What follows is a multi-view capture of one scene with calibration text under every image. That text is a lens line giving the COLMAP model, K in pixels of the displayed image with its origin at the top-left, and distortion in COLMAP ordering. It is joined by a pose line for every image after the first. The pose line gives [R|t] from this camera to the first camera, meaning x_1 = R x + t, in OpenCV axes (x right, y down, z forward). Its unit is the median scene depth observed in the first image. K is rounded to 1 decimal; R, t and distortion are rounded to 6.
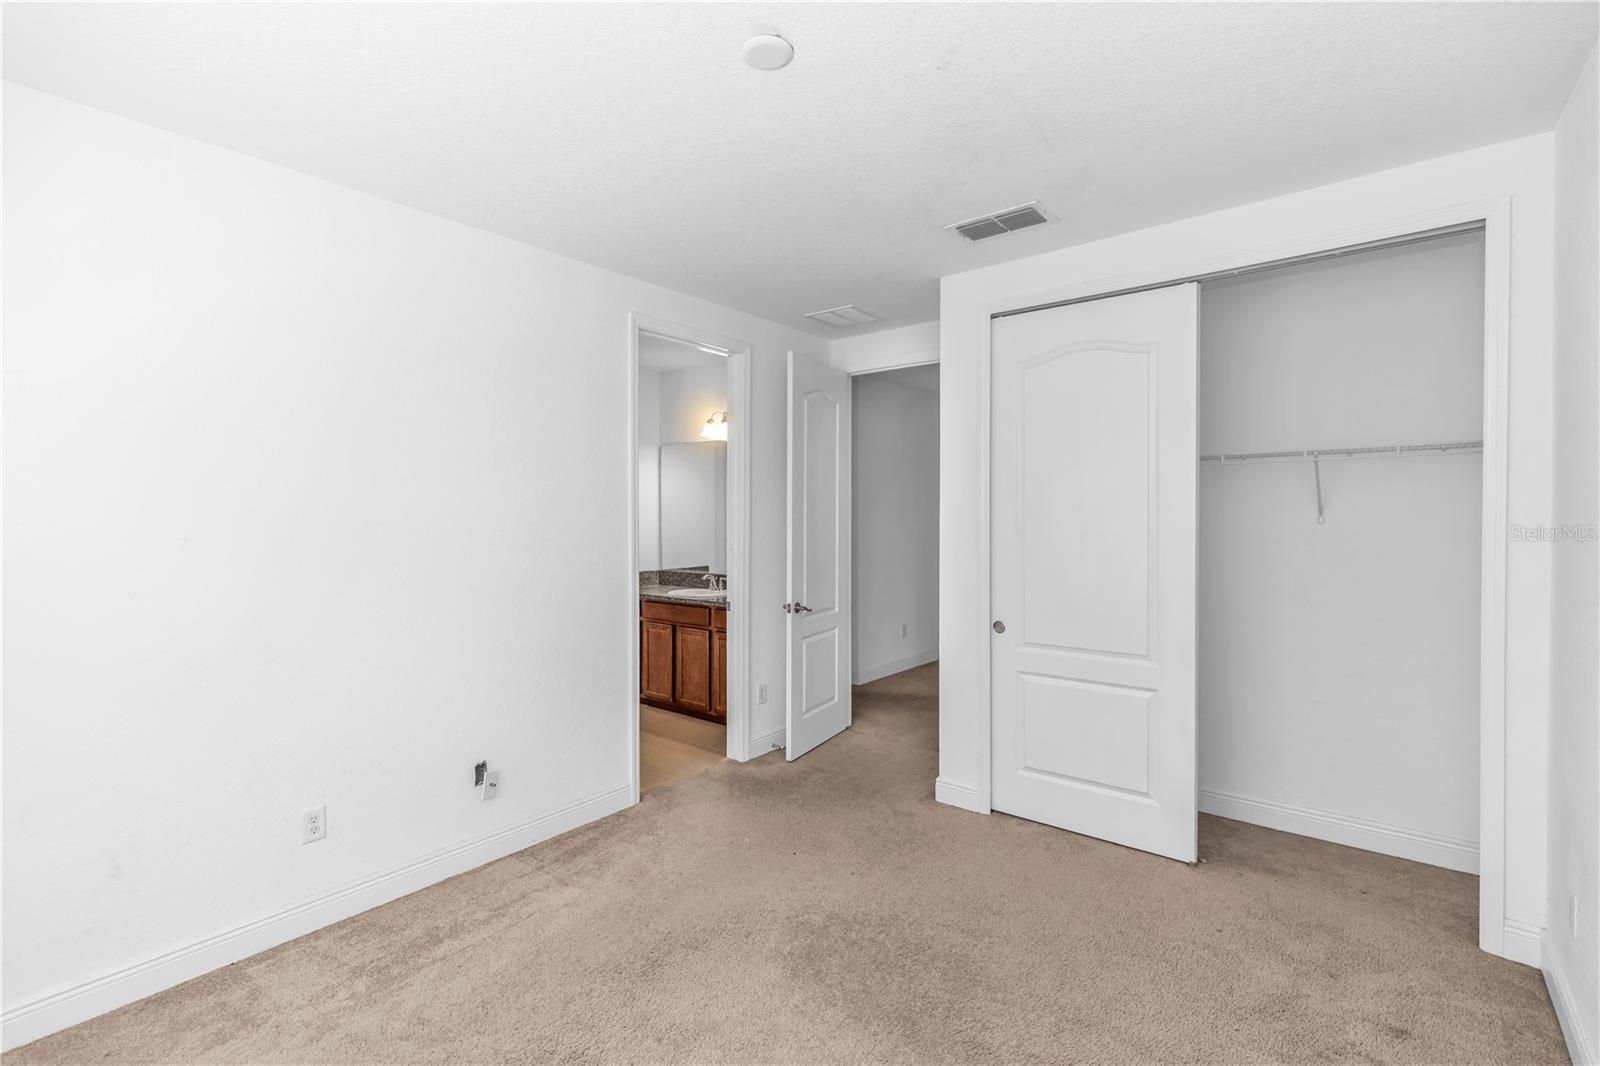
lens RADIAL K [[724.7, 0, 814.7], [0, 724.7, 514.3], [0, 0, 1]] dist [0.001727, 0.000480]
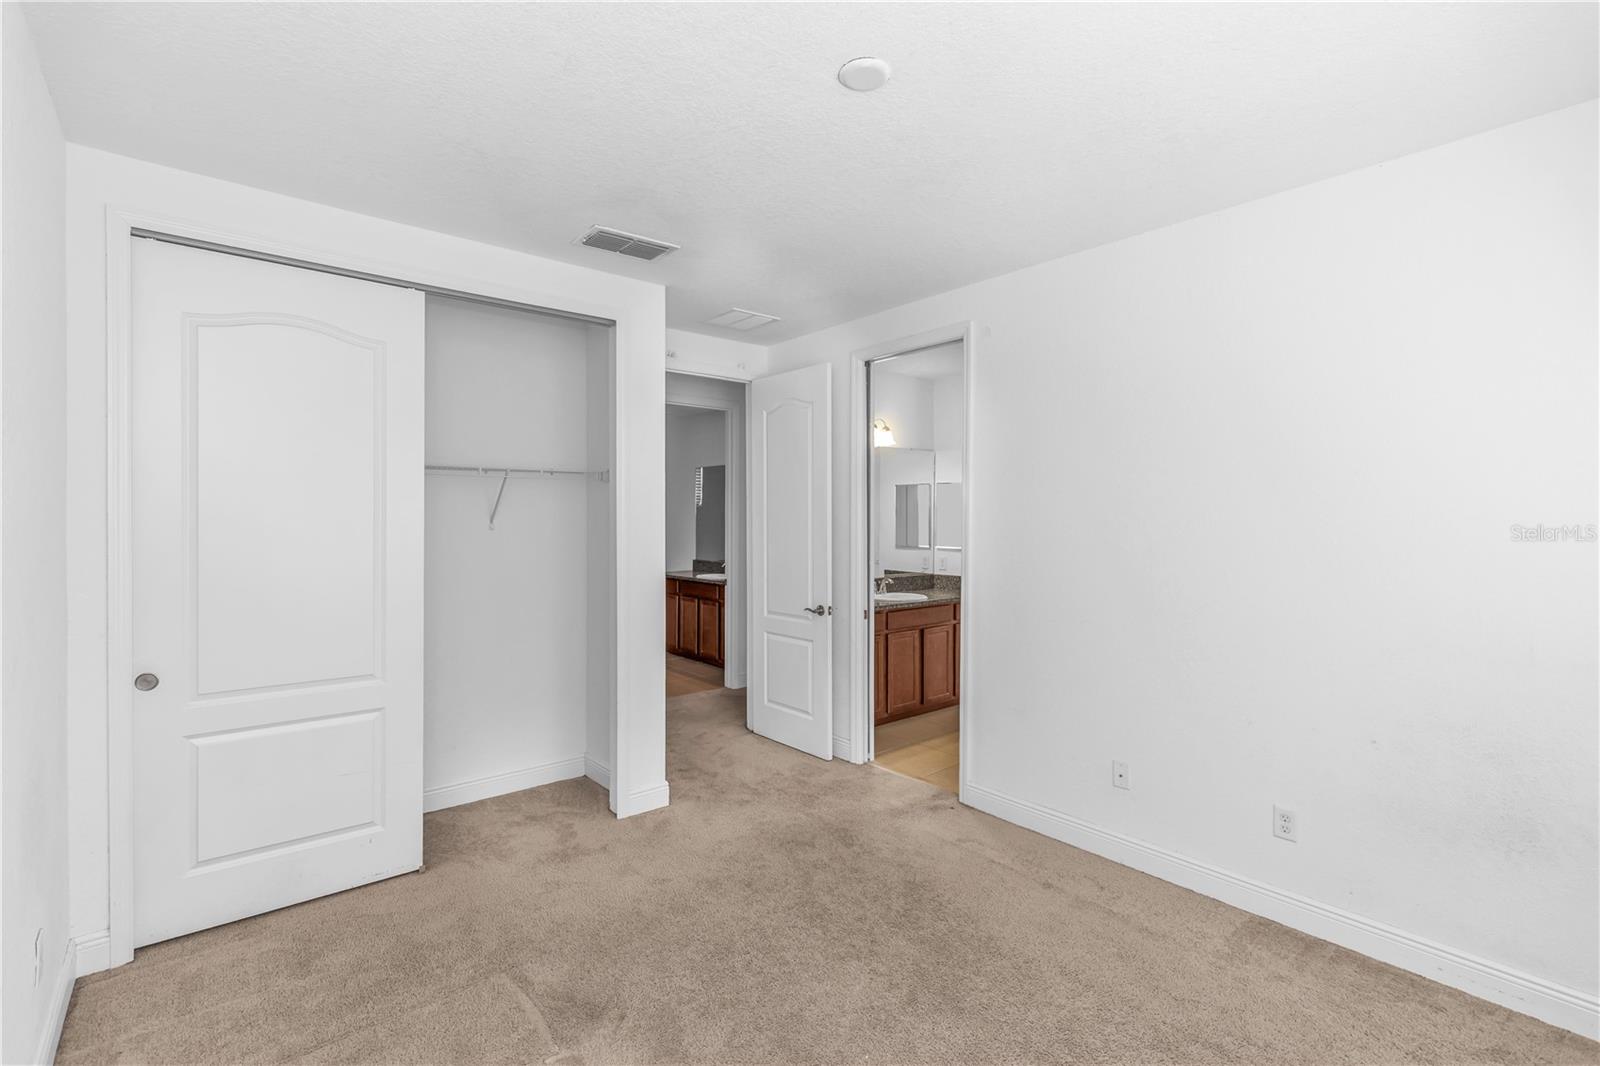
lens RADIAL K [[731.7, 0, 800.0], [0, 731.7, 533.0], [0, 0, 1]] dist [0.000568, -0.000143]
pose [[0.195518, -0.011826, 0.980629, -0.367975], [-0.001035, 0.999924, 0.012266, 0.001712], [-0.980699, -0.003414, 0.195491, 0.289747]]
